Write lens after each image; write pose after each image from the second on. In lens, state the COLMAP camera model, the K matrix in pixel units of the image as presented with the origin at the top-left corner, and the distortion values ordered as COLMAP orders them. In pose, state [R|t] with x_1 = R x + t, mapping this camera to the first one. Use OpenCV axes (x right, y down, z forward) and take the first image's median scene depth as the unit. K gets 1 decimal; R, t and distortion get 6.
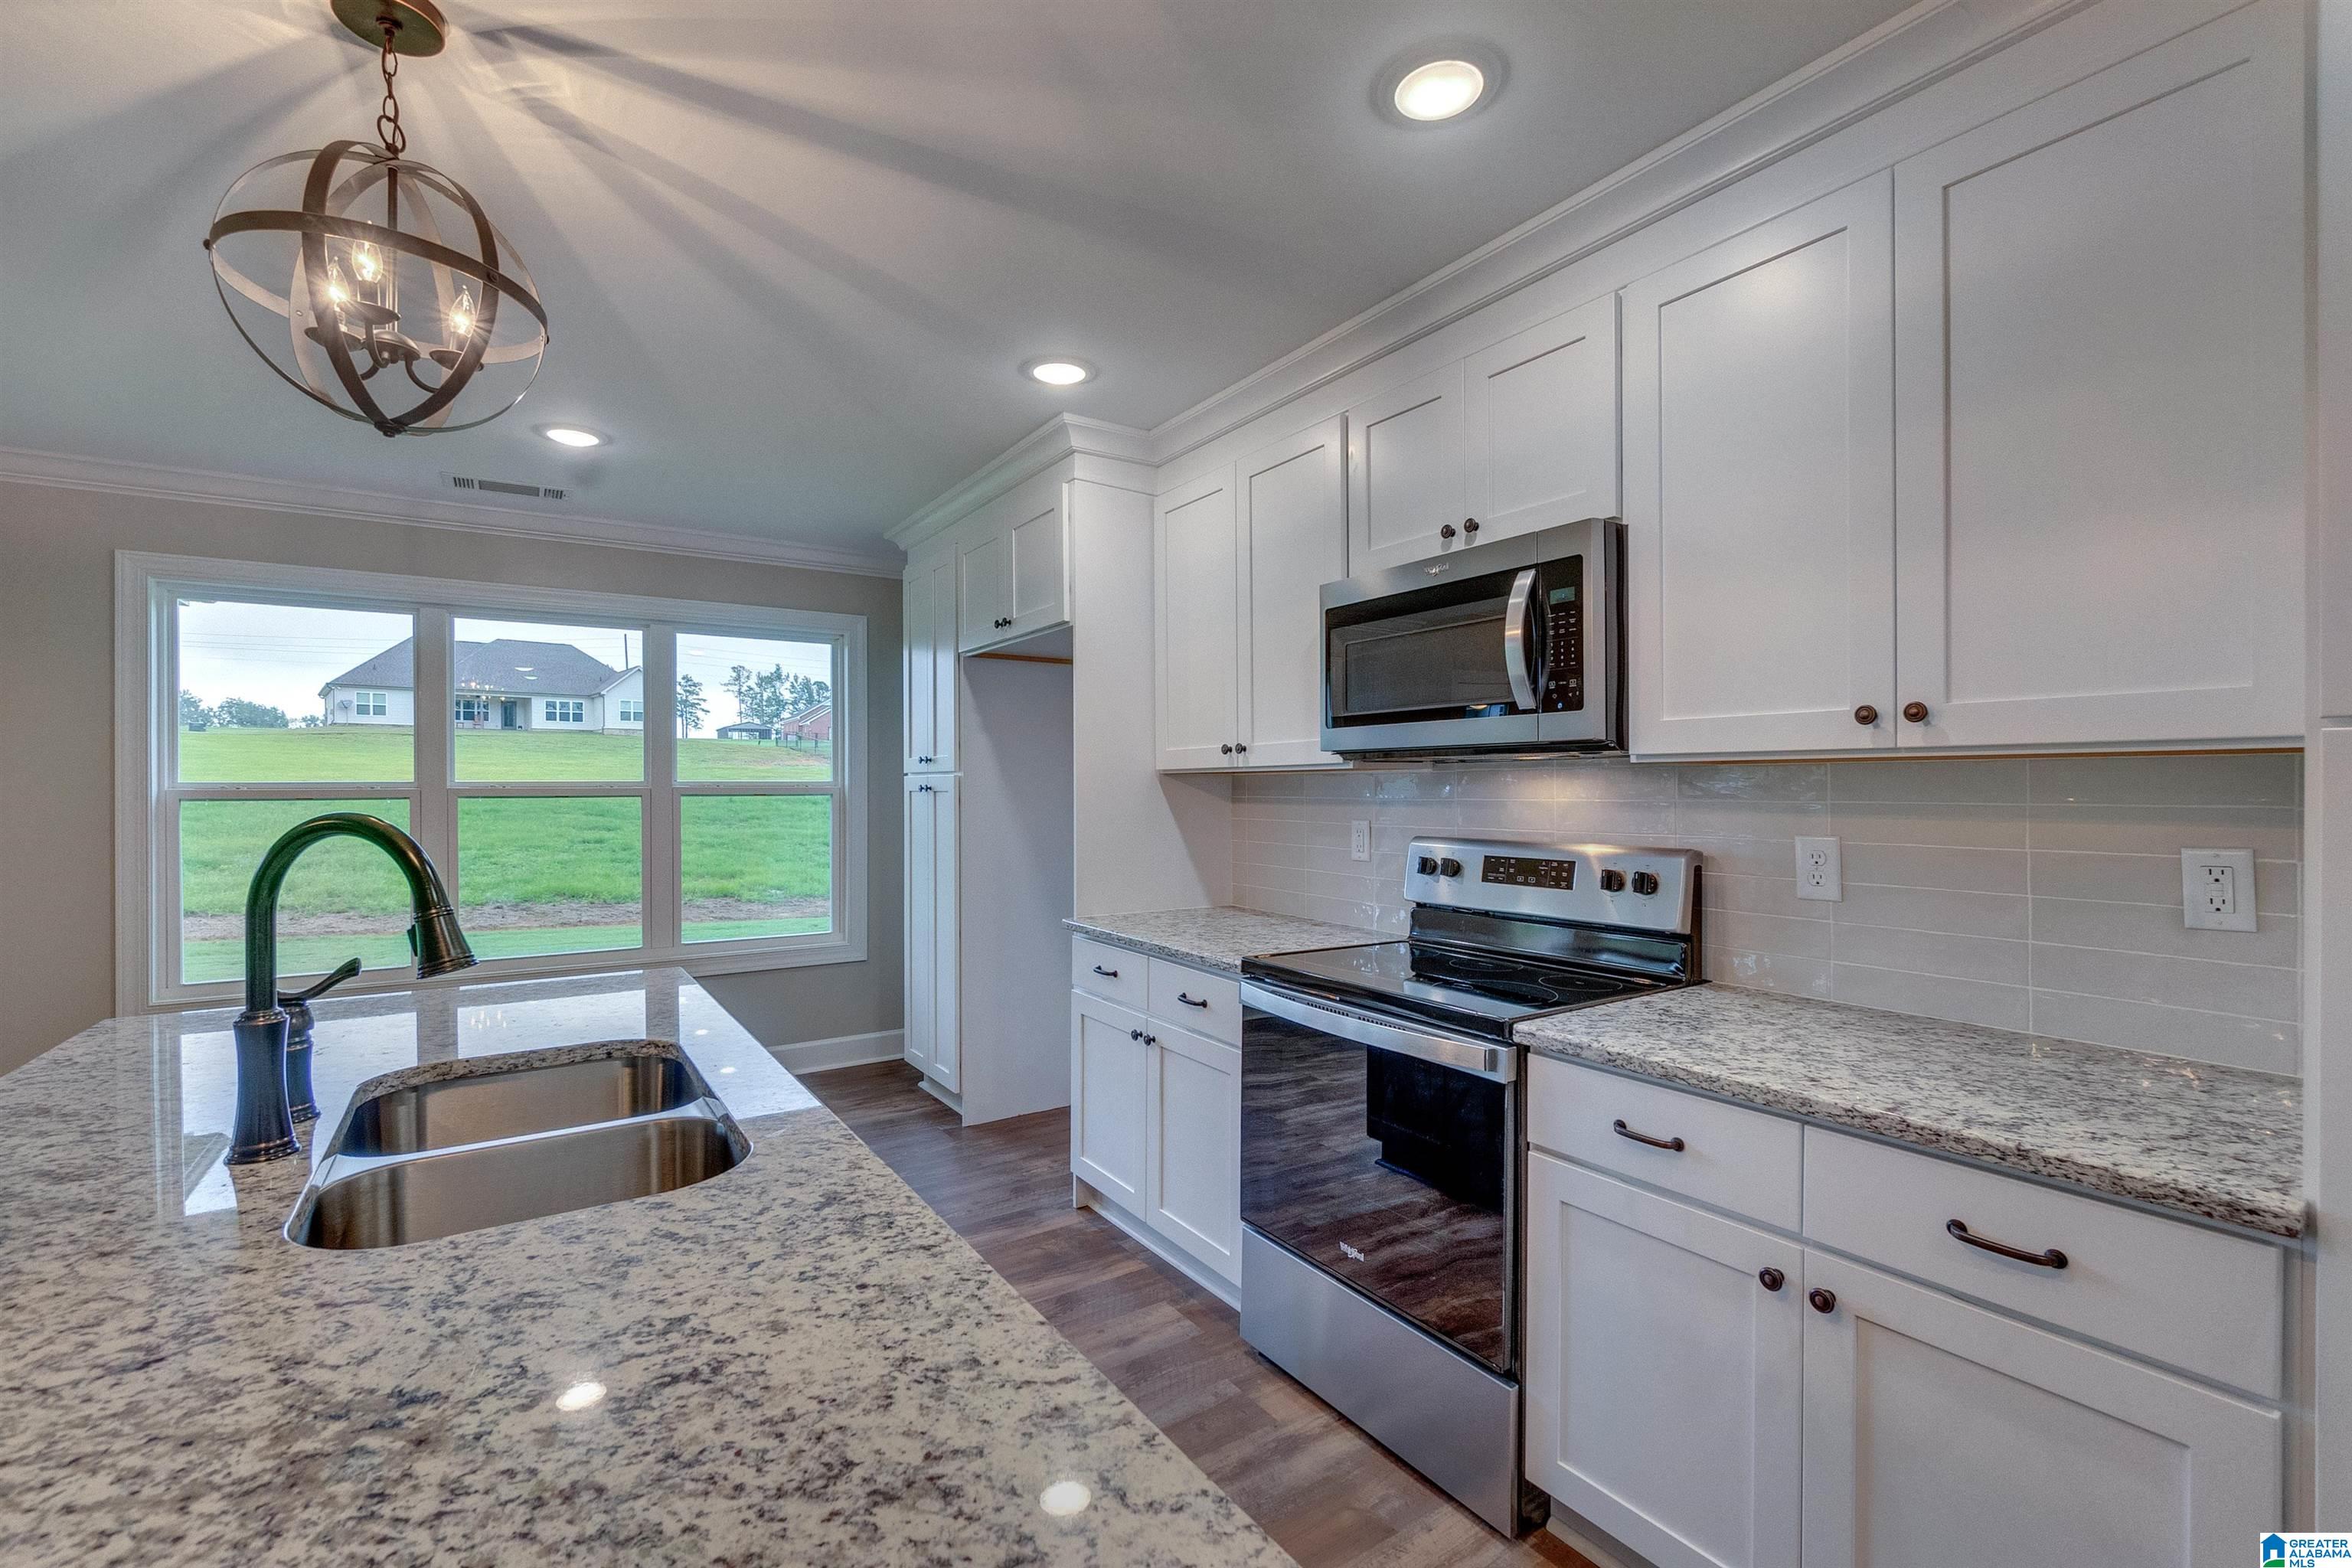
lens RADIAL K [[1012.1, 0, 1173.8], [0, 1012.1, 788.5], [0, 0, 1]] dist [-0.003289, 0.000942]
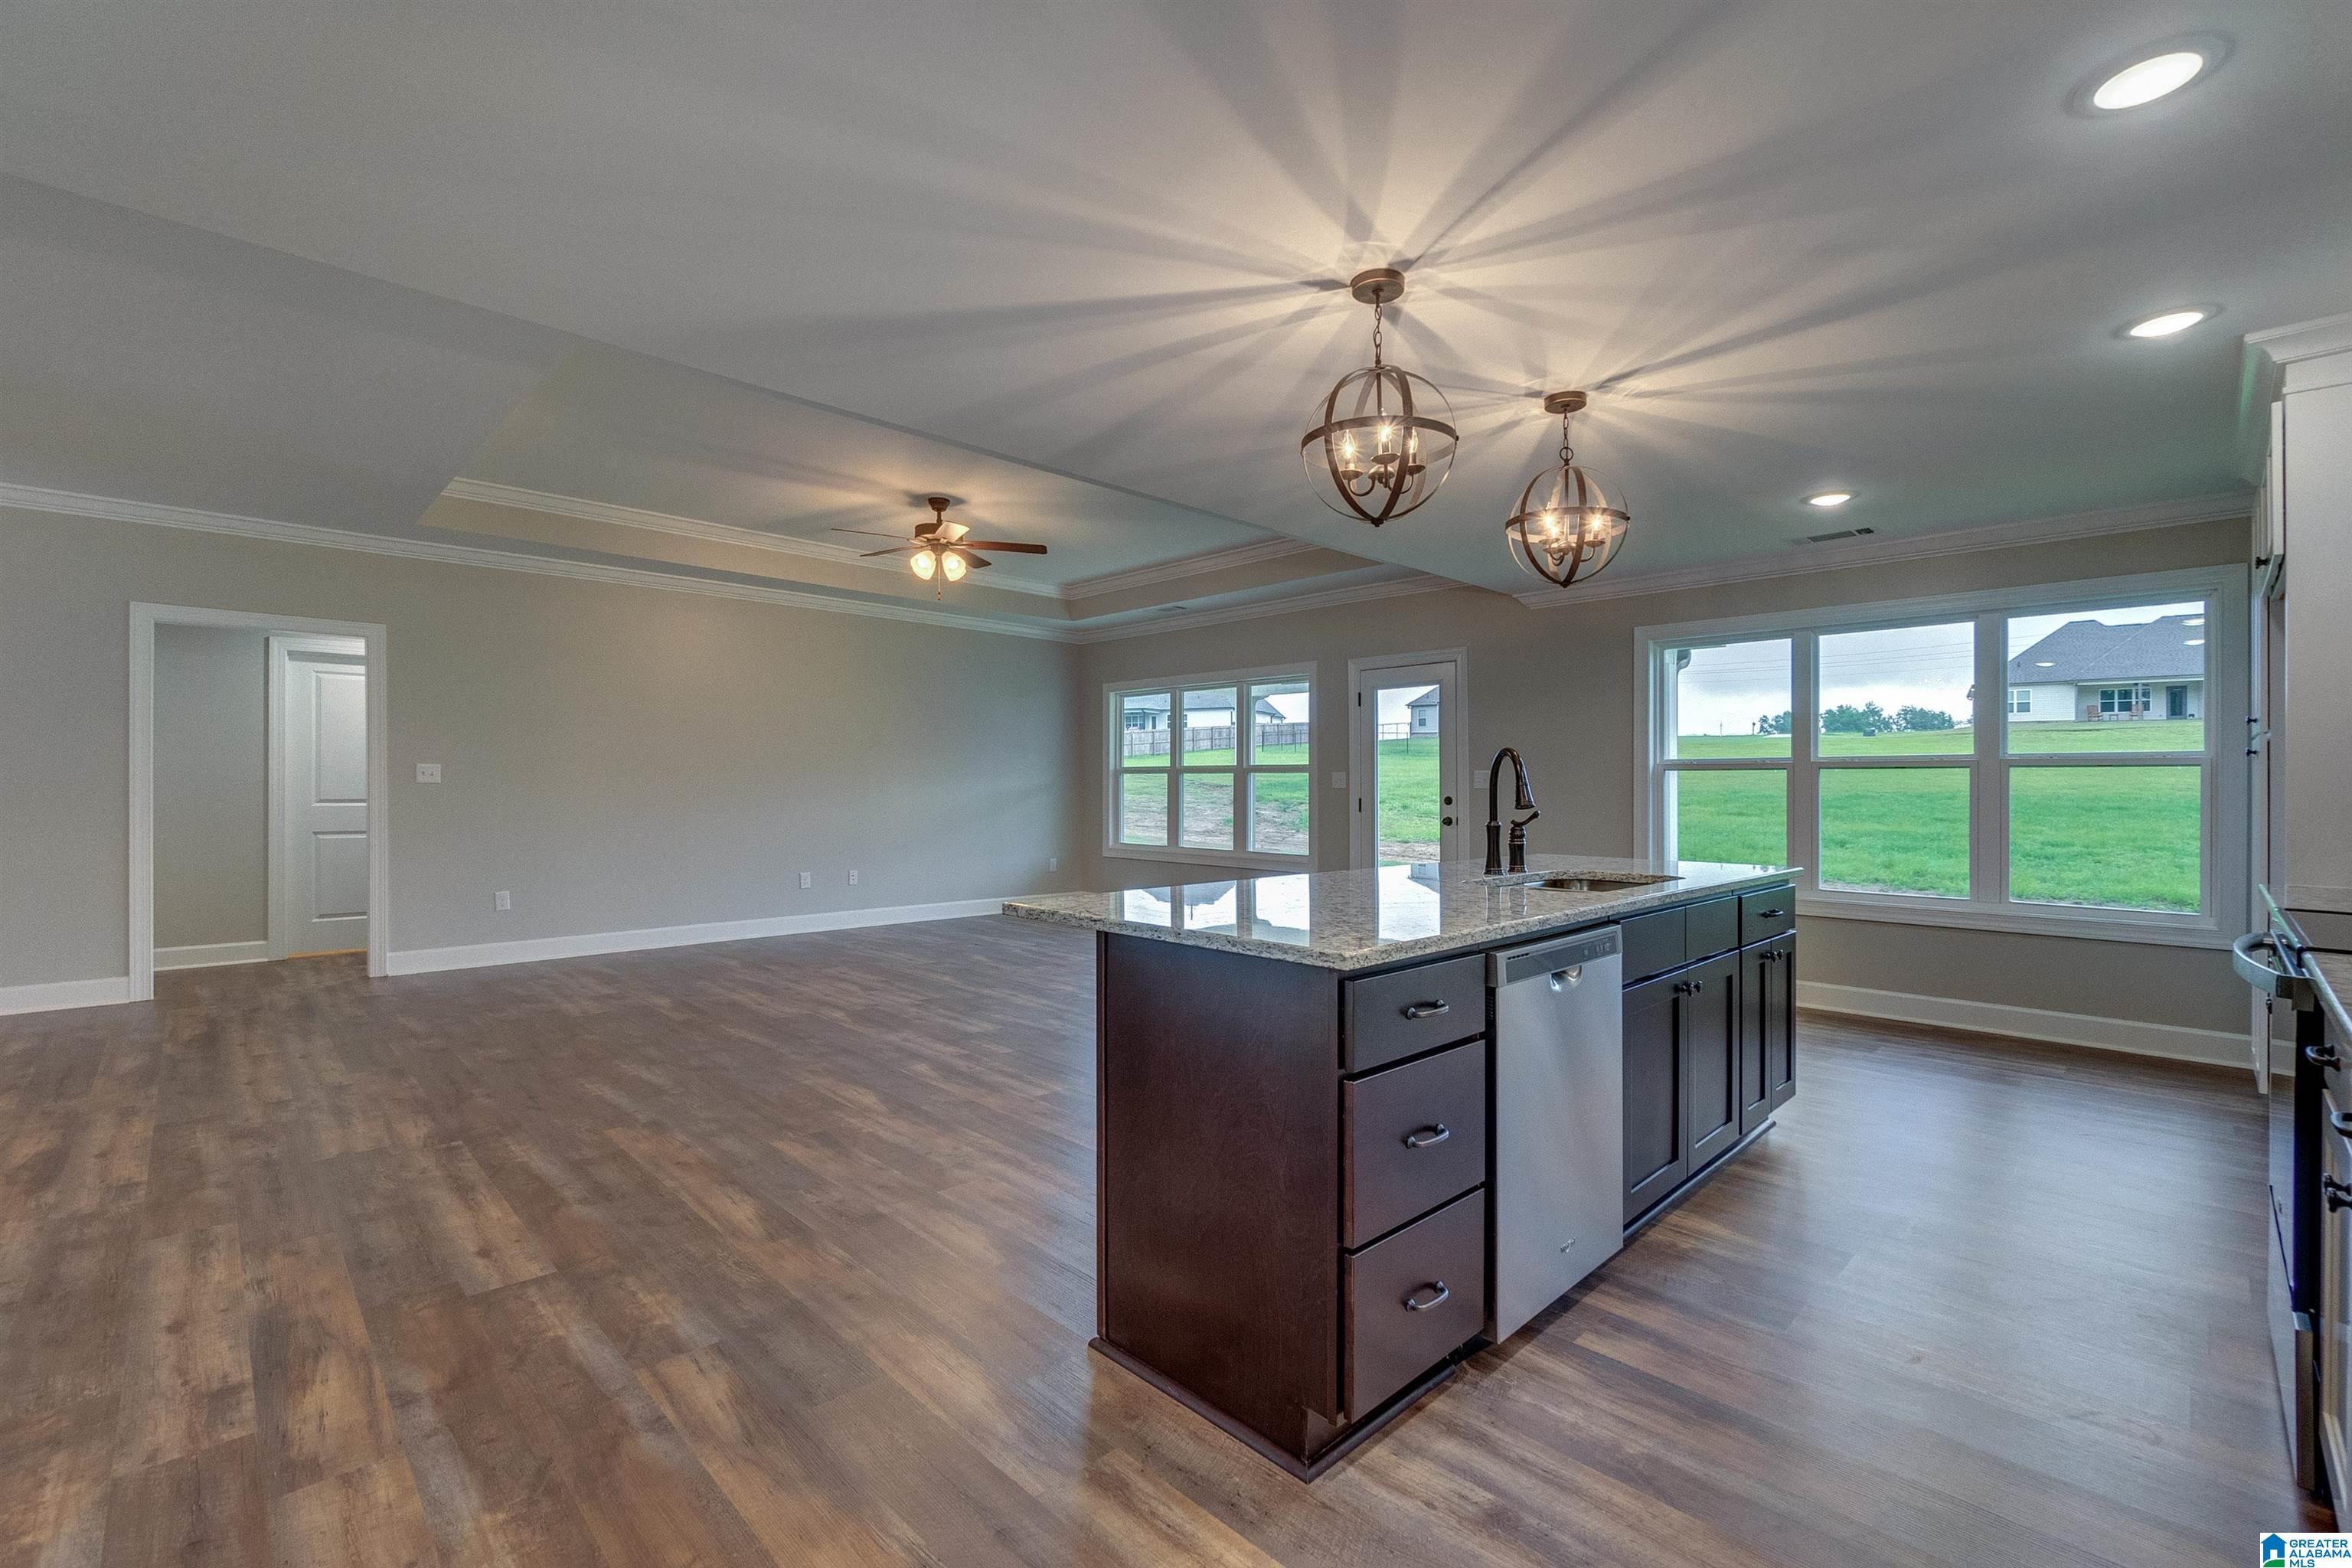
lens RADIAL K [[1012.1, 0, 1182.1], [0, 1012.1, 784.2], [0, 0, 1]] dist [-0.003289, 0.000942]
pose [[0.191364, 0.001390, -0.981518, 0.786309], [-0.005242, 0.999986, 0.000394, 0.057146], [0.981505, 0.005070, 0.191369, -0.167023]]
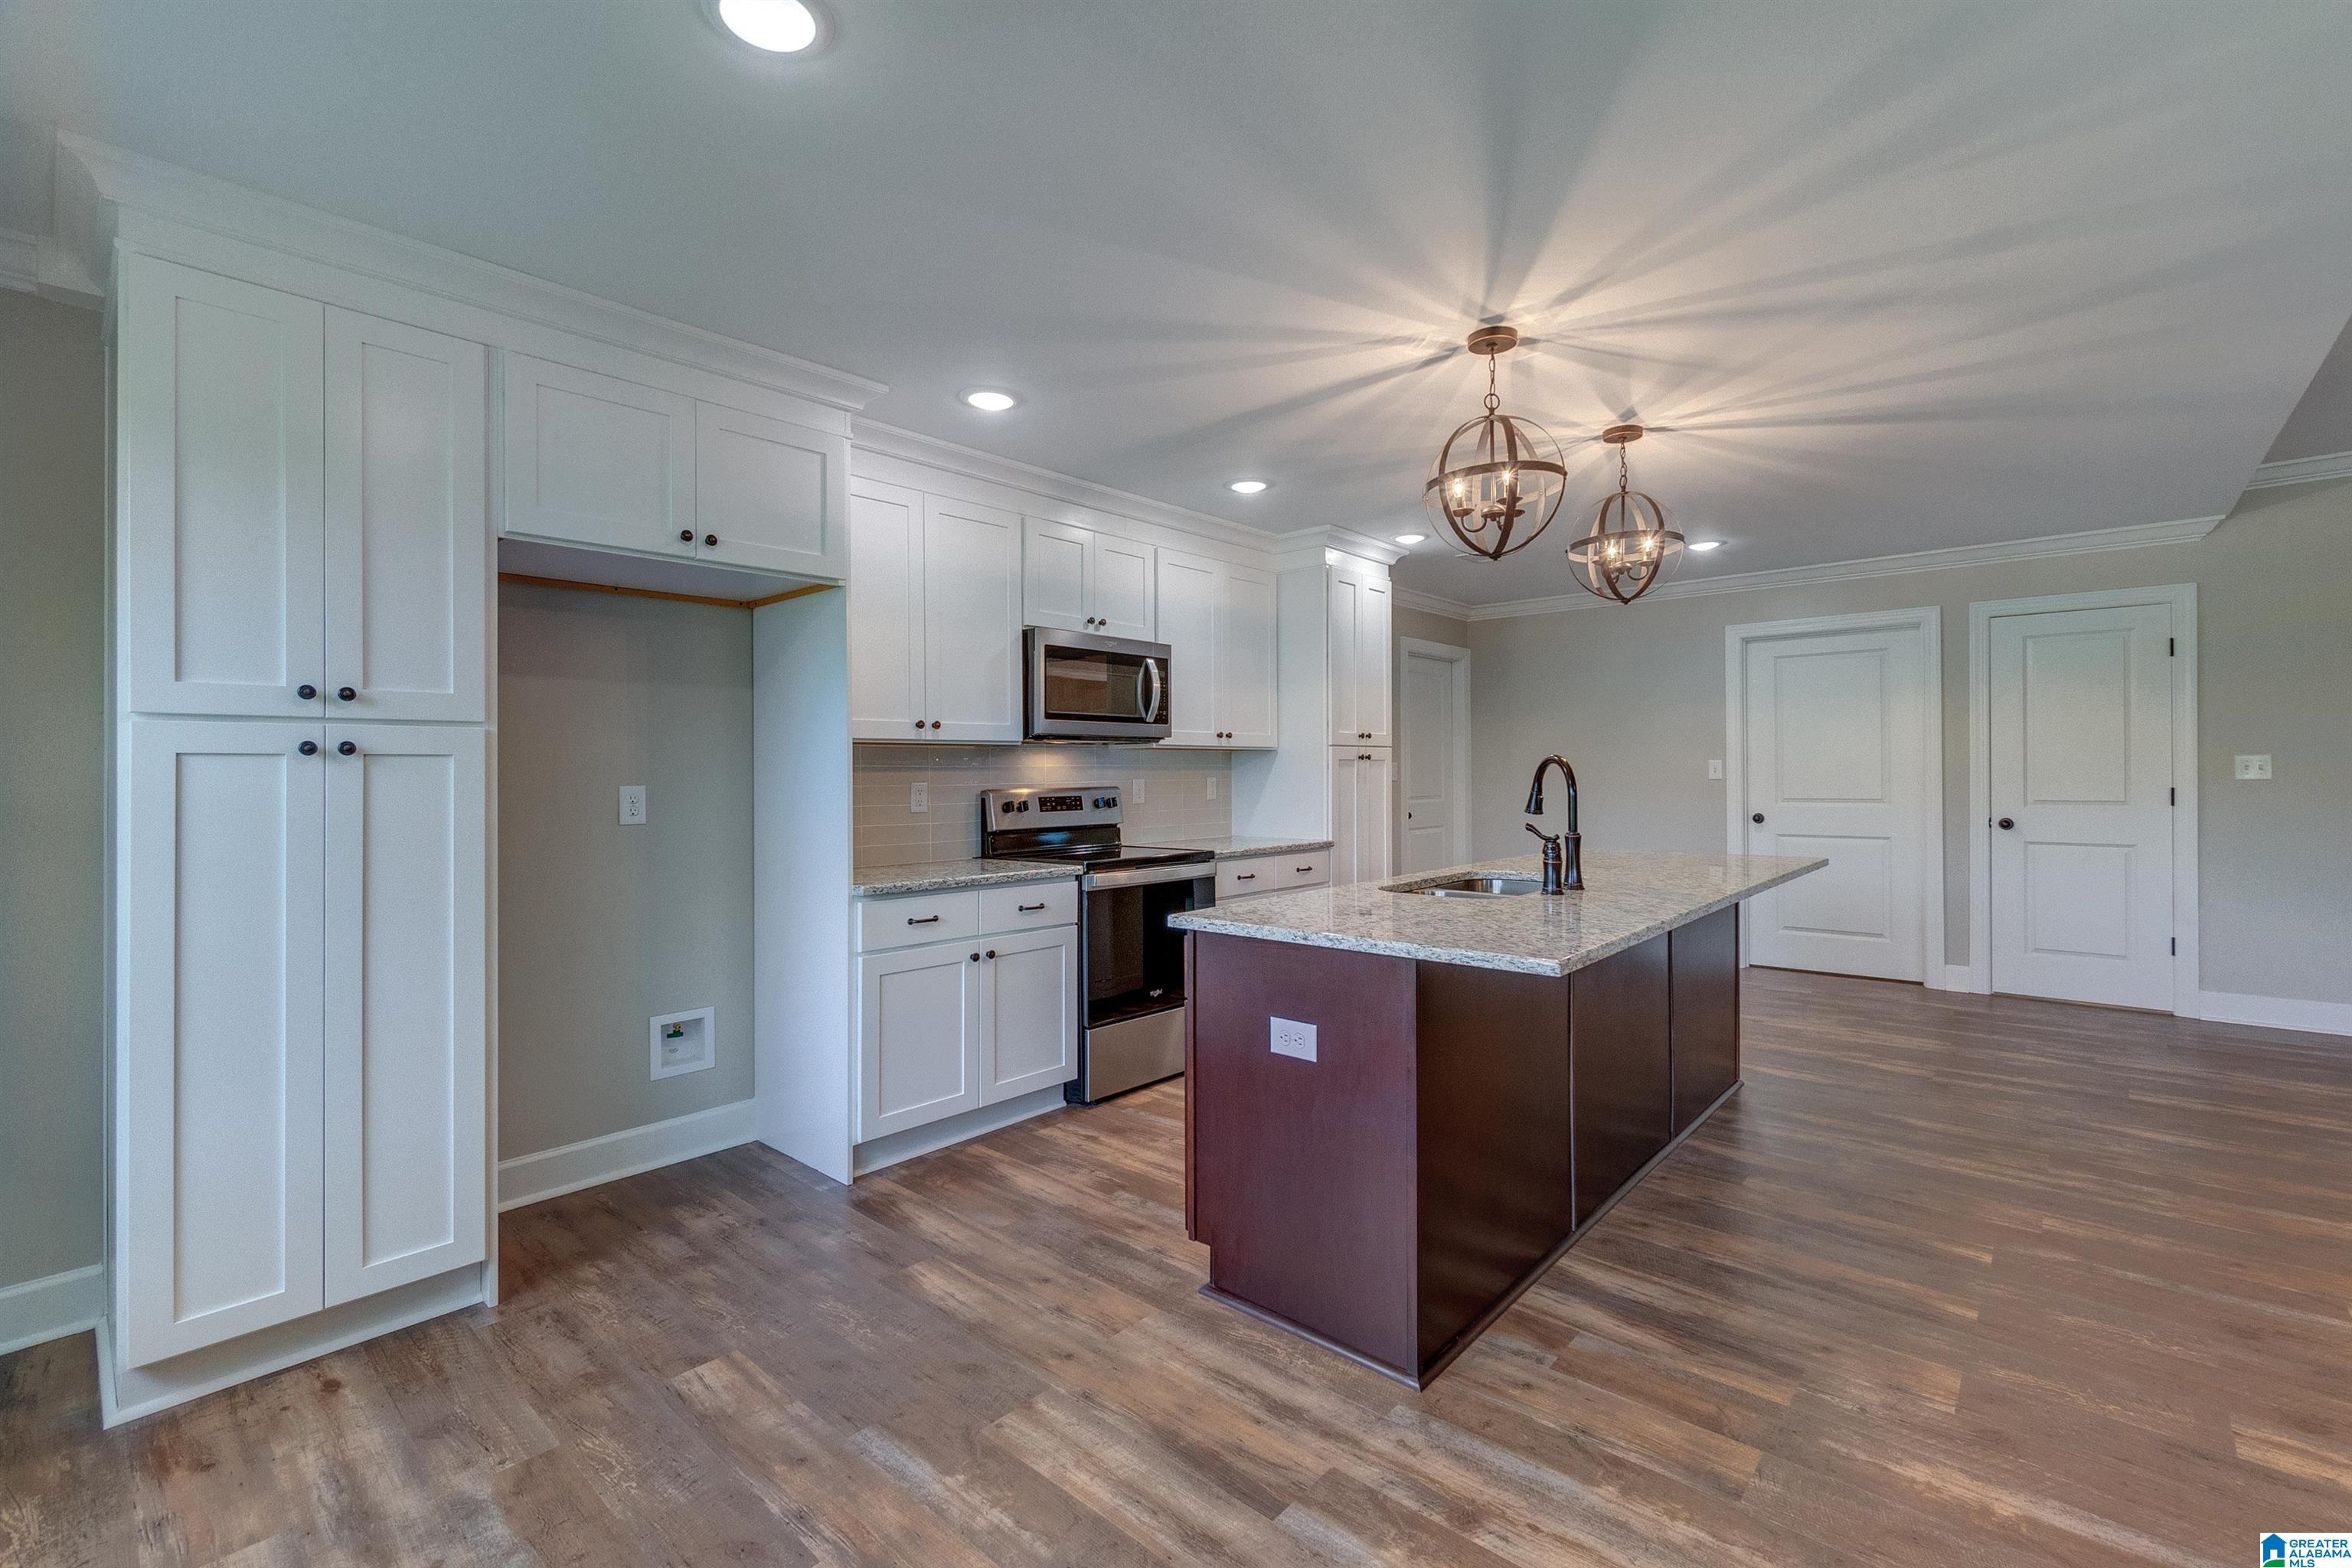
lens RADIAL K [[1012.1, 0, 1173.7], [0, 1012.1, 761.8], [0, 0, 1]] dist [-0.003289, 0.000942]
pose [[-0.249549, 0.012695, 0.968279, -1.511075], [0.008087, 0.999907, -0.011025, 0.027740], [-0.968328, 0.005079, -0.249629, 1.264329]]
